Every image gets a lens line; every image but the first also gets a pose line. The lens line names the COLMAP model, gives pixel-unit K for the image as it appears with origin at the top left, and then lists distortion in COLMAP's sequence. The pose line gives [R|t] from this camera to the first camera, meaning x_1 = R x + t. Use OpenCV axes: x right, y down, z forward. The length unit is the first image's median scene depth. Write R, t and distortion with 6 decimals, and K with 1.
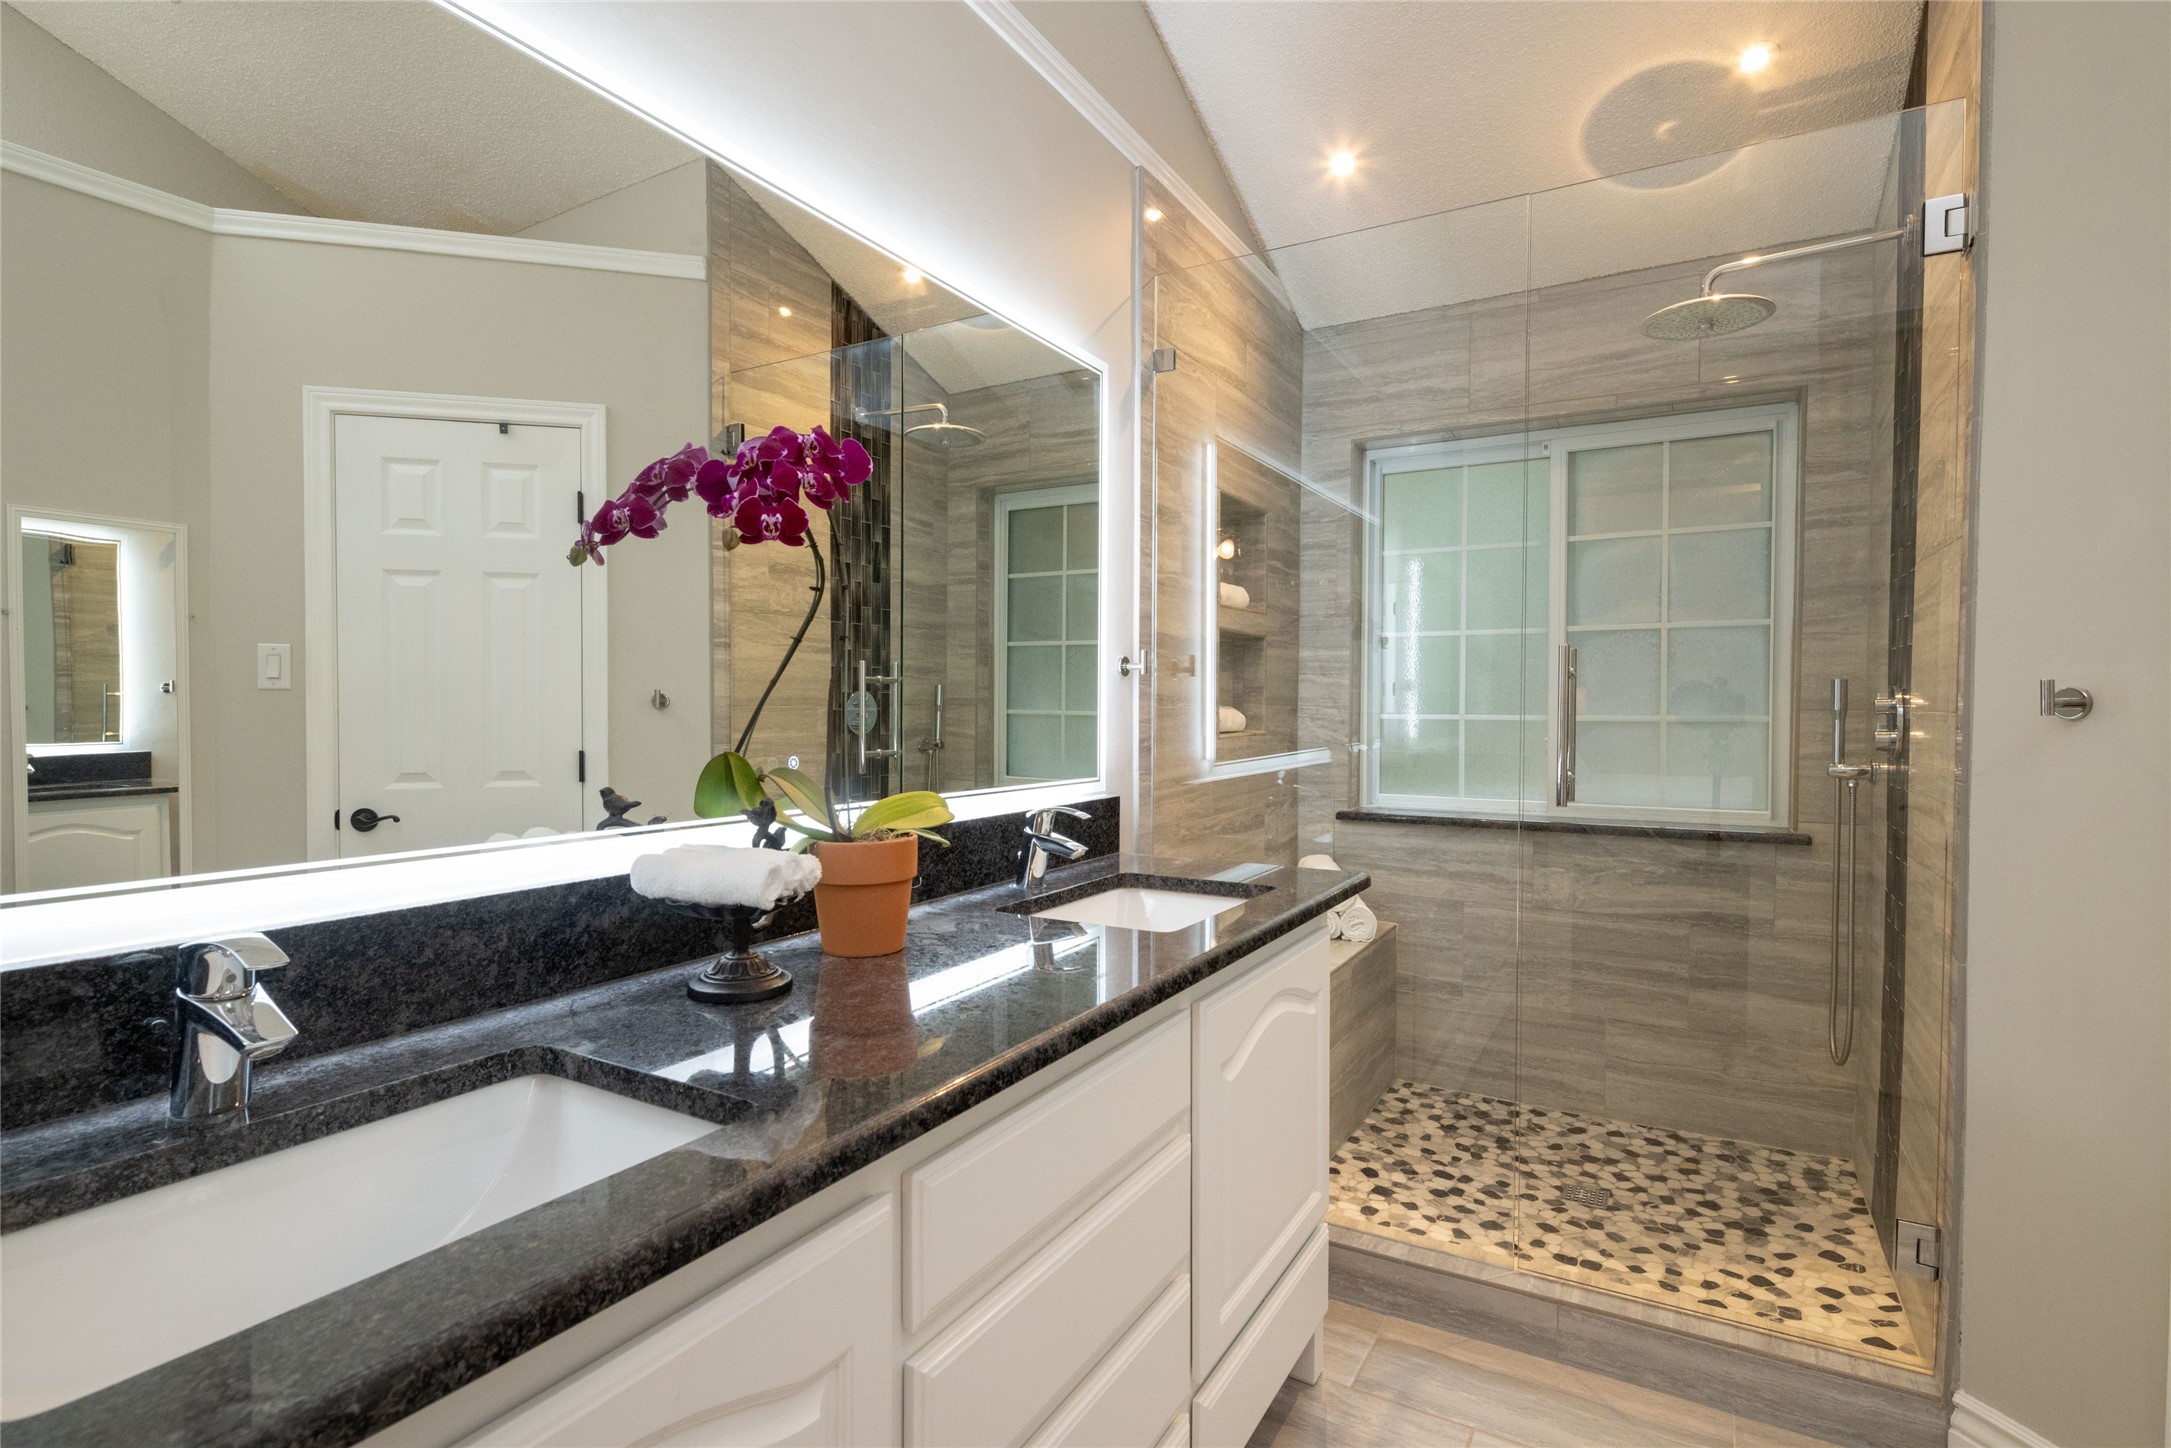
lens RADIAL K [[1037.7, 0, 1085.6], [0, 1037.7, 725.6], [0, 0, 1]] dist [0.008626, -0.004791]
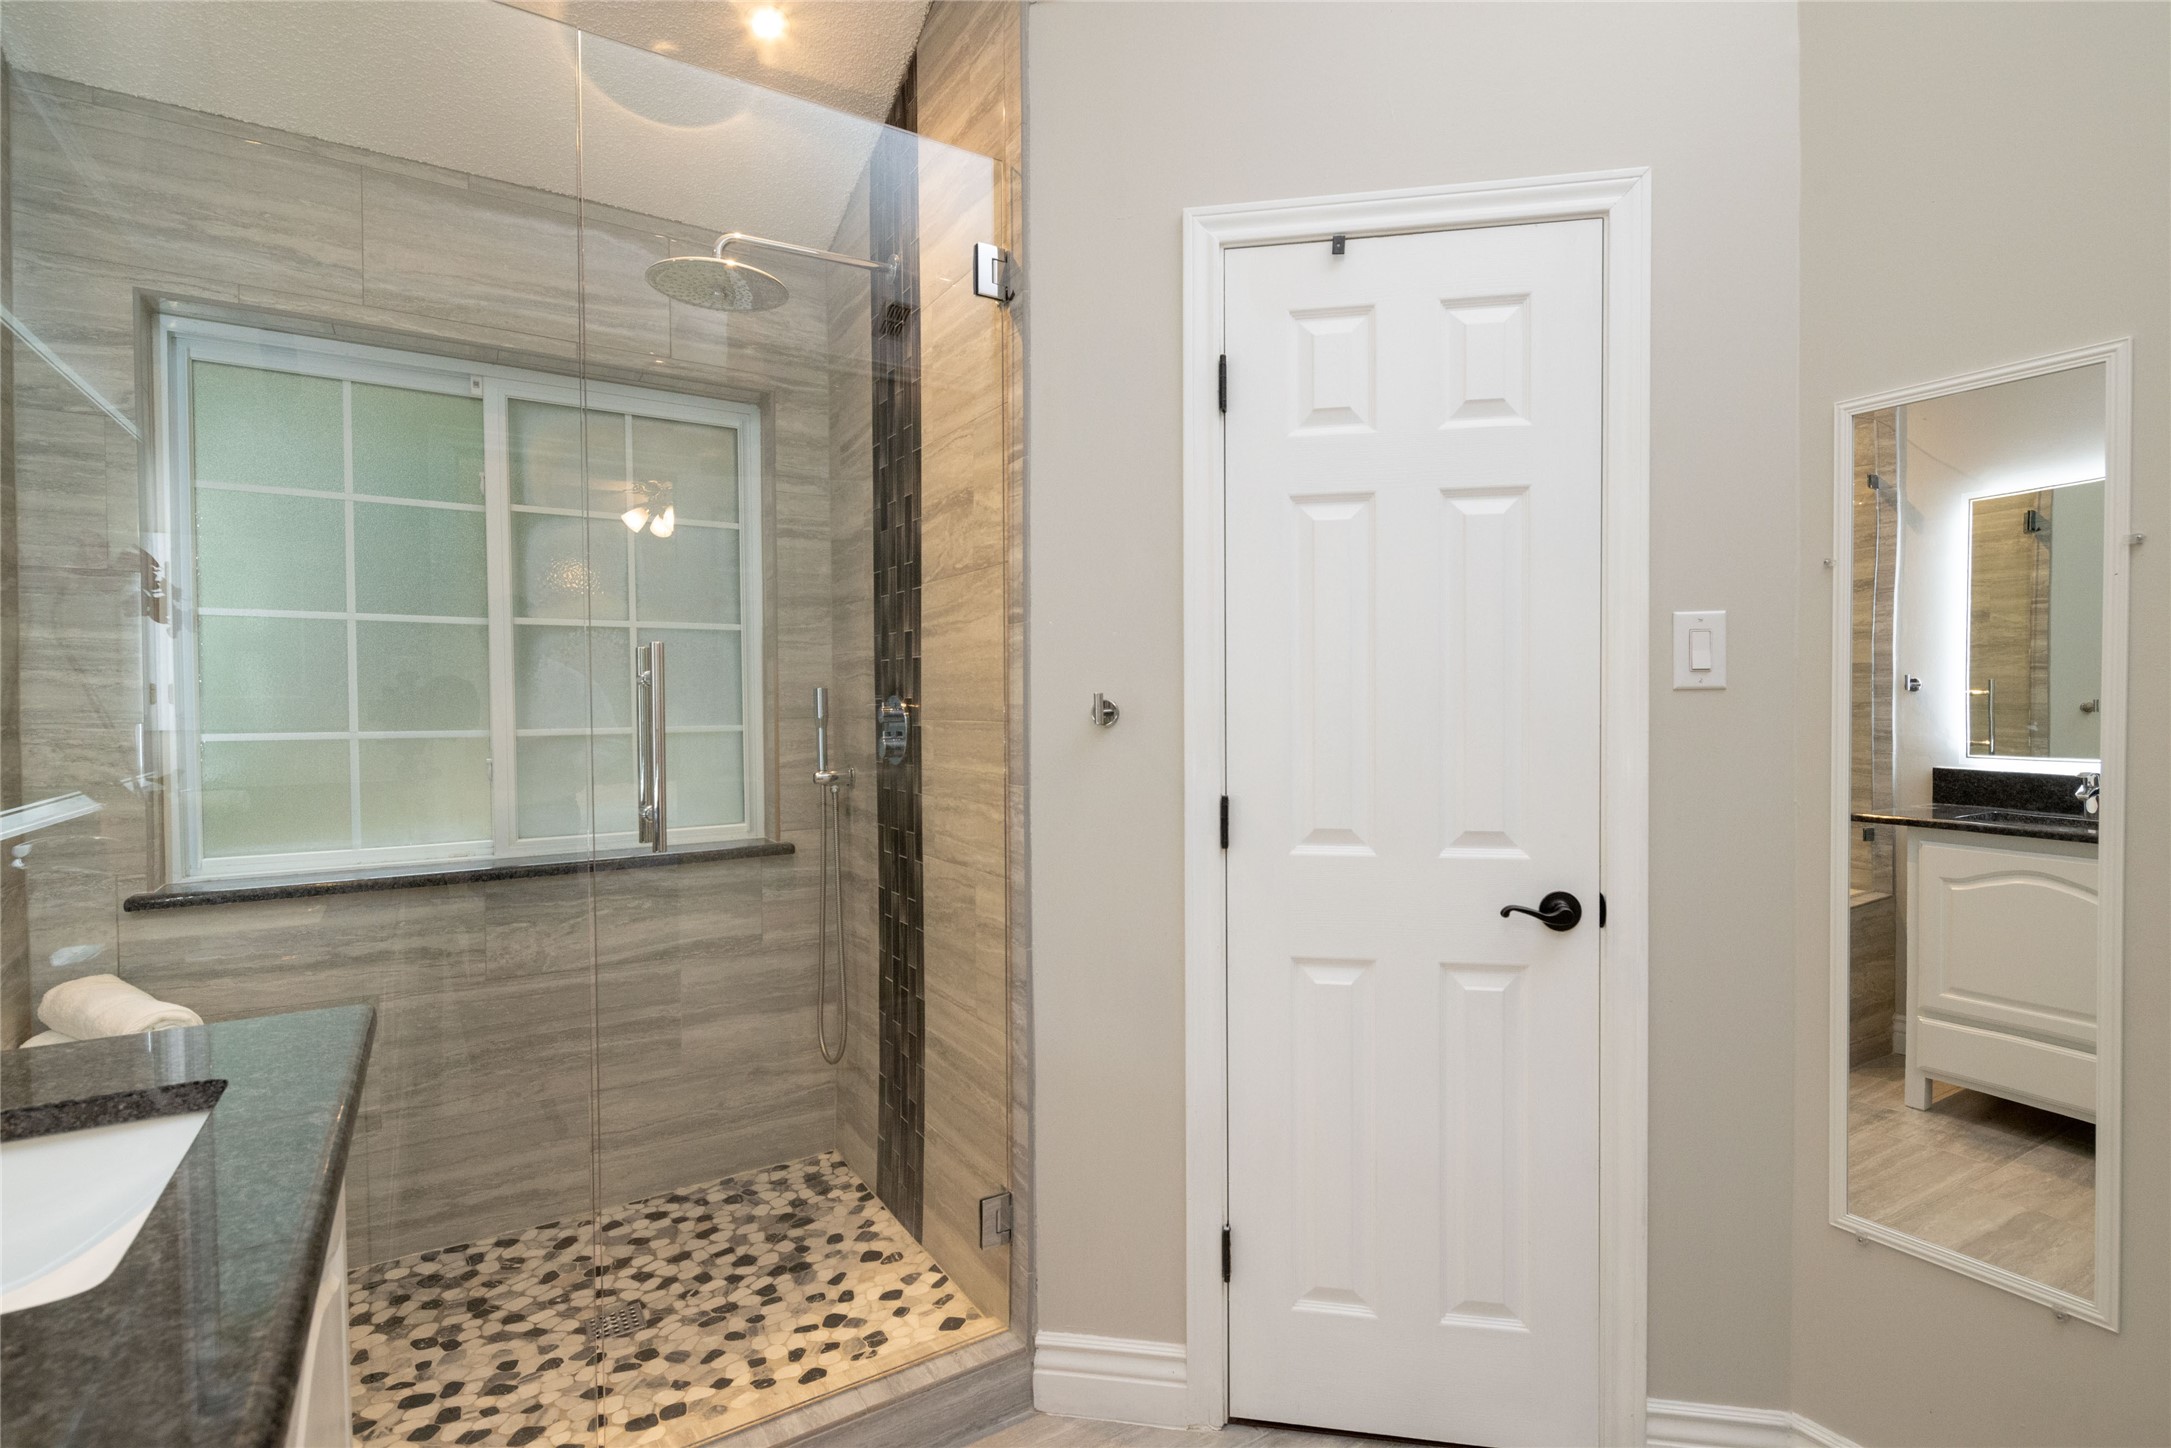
lens RADIAL K [[1037.7, 0, 1093.4], [0, 1037.7, 726.3], [0, 0, 1]] dist [0.008626, -0.004791]
pose [[0.429779, -0.024919, 0.902590, -0.080016], [0.027185, 0.999523, 0.014650, -0.014279], [-0.902525, 0.018241, 0.430251, 0.306919]]
